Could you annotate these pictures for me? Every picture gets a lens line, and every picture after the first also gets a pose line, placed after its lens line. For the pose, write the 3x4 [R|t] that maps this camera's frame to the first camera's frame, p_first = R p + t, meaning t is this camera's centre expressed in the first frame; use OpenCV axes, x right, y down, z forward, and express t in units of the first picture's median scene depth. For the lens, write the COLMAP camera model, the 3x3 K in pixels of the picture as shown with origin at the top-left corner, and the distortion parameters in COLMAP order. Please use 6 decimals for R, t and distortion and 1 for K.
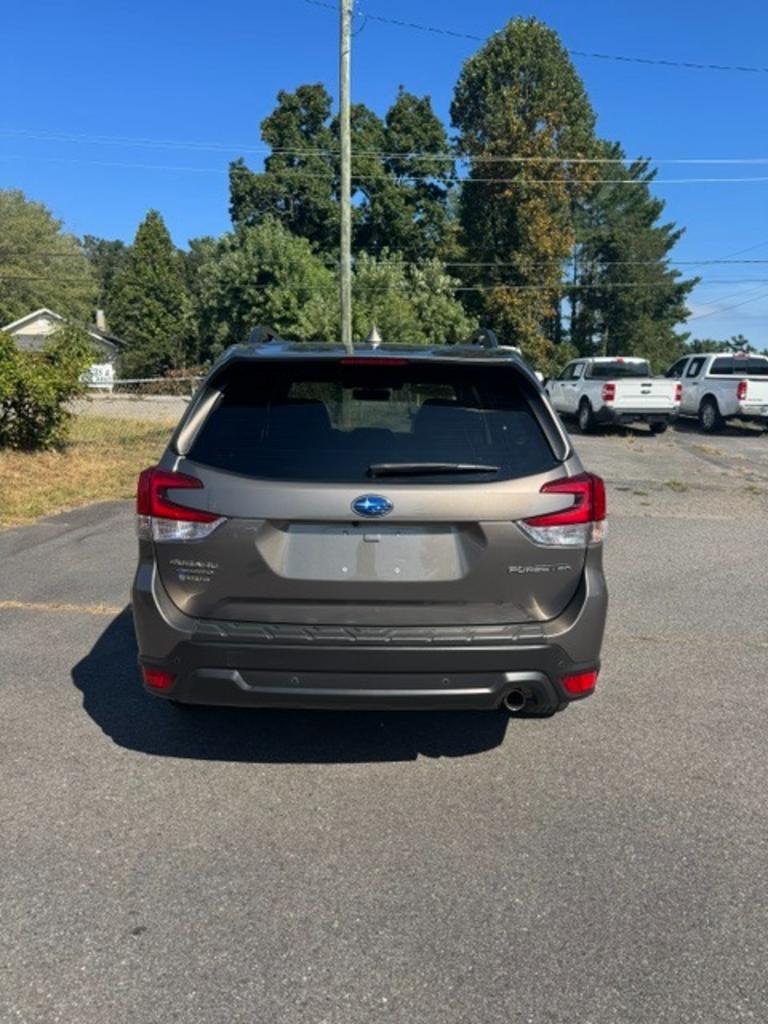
lens RADIAL K [[728.9, 0, 382.6], [0, 728.9, 520.7], [0, 0, 1]] dist [0.014130, -0.019408]
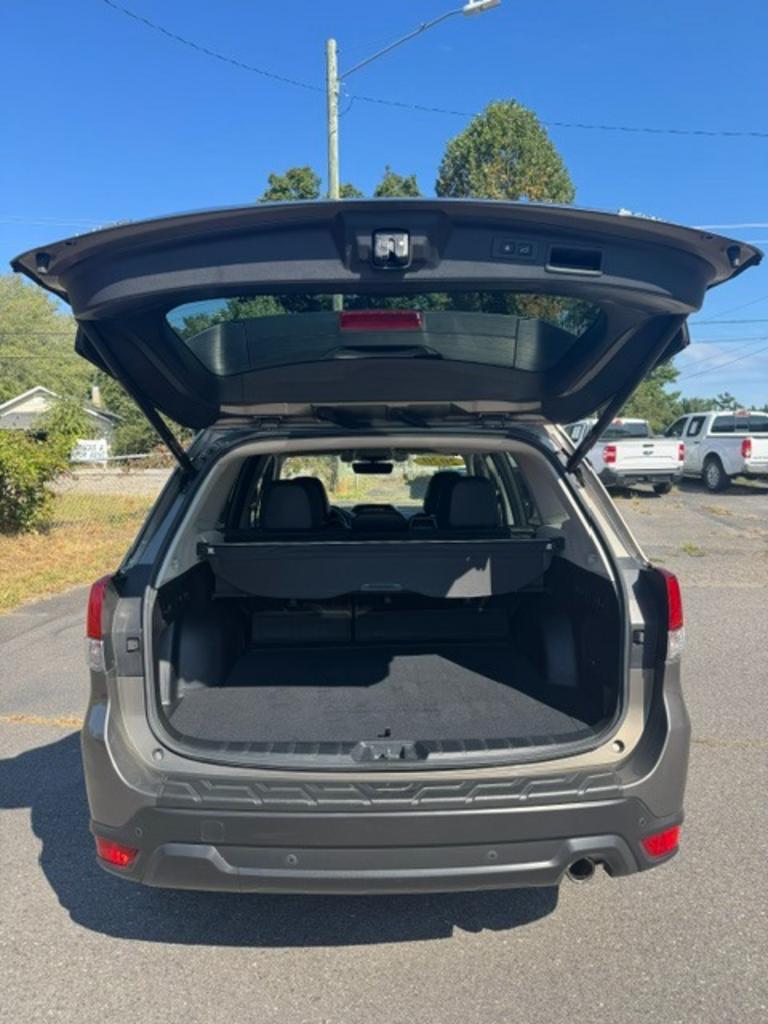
lens RADIAL K [[728.9, 0, 379.3], [0, 728.9, 521.4], [0, 0, 1]] dist [0.014130, -0.019408]
pose [[0.999598, -0.028308, 0.001301, -0.001304], [0.028313, 0.995753, -0.087601, -0.003539], [0.001184, 0.087603, 0.996155, 0.012818]]
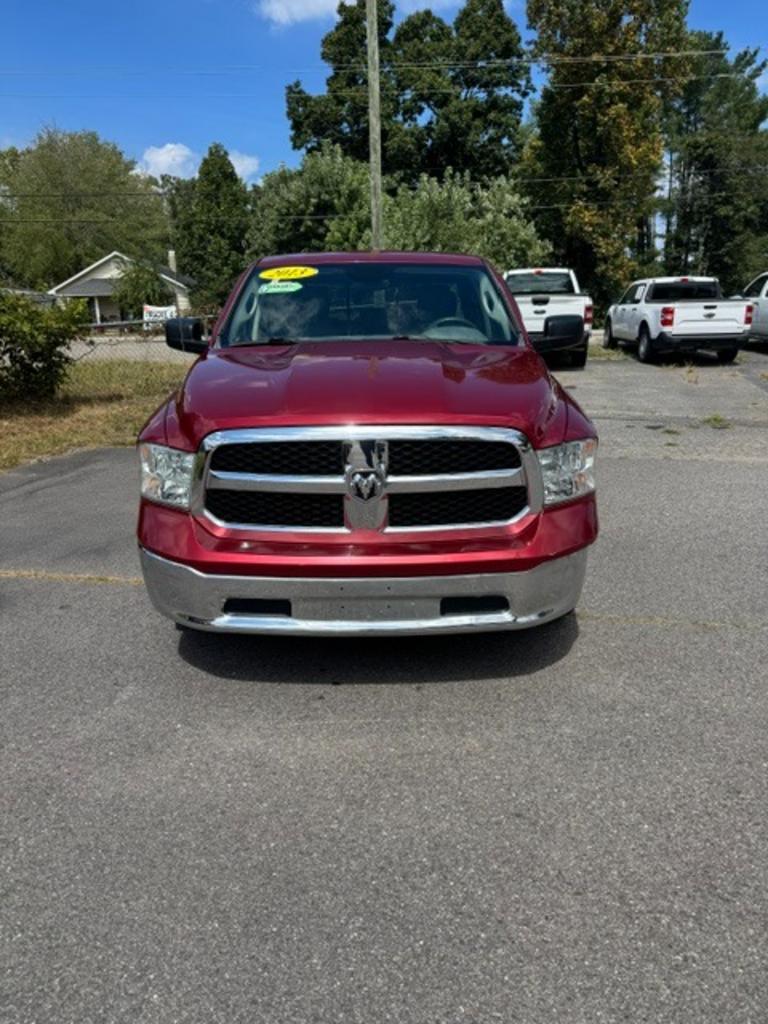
lens RADIAL K [[728.9, 0, 381.5], [0, 728.9, 521.9], [0, 0, 1]] dist [0.014130, -0.019408]
pose [[0.992472, -0.000057, -0.122473, 0.026957], [0.010743, 0.996186, 0.086593, -0.002130], [0.122001, -0.087257, 0.988687, 0.016563]]
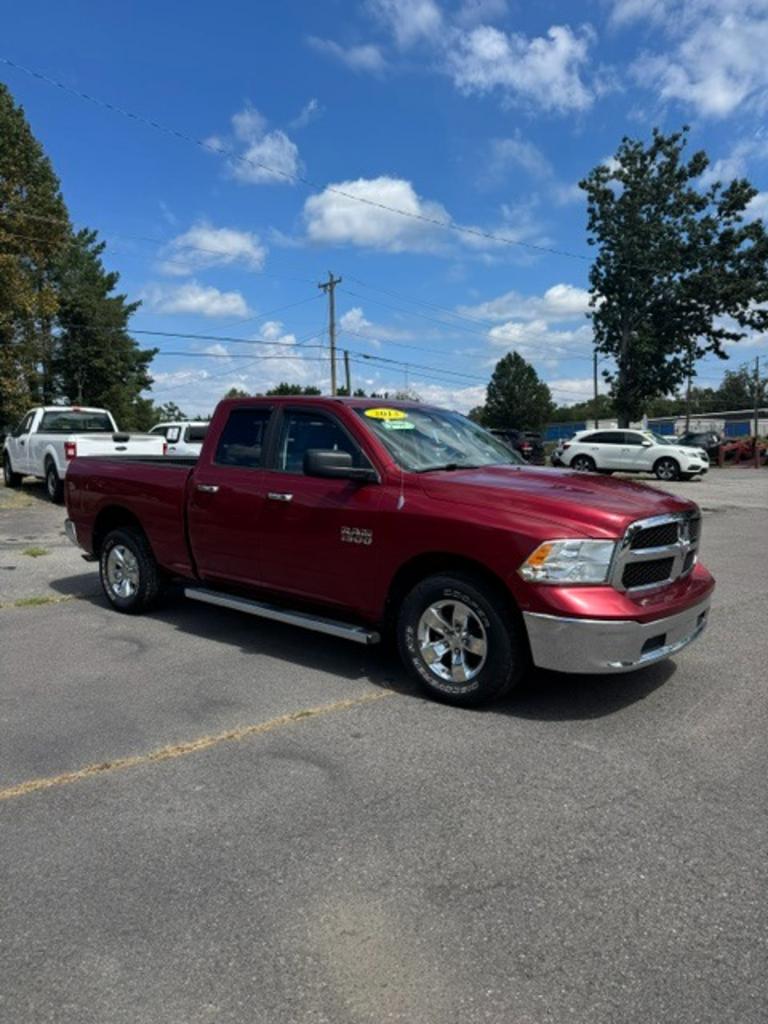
lens RADIAL K [[728.9, 0, 381.0], [0, 728.9, 518.5], [0, 0, 1]] dist [0.014130, -0.019408]
pose [[0.741521, -0.078520, 0.666319, -0.085990], [0.136775, 0.989964, -0.035552, -0.006470], [-0.656840, 0.117498, 0.744819, 0.031630]]
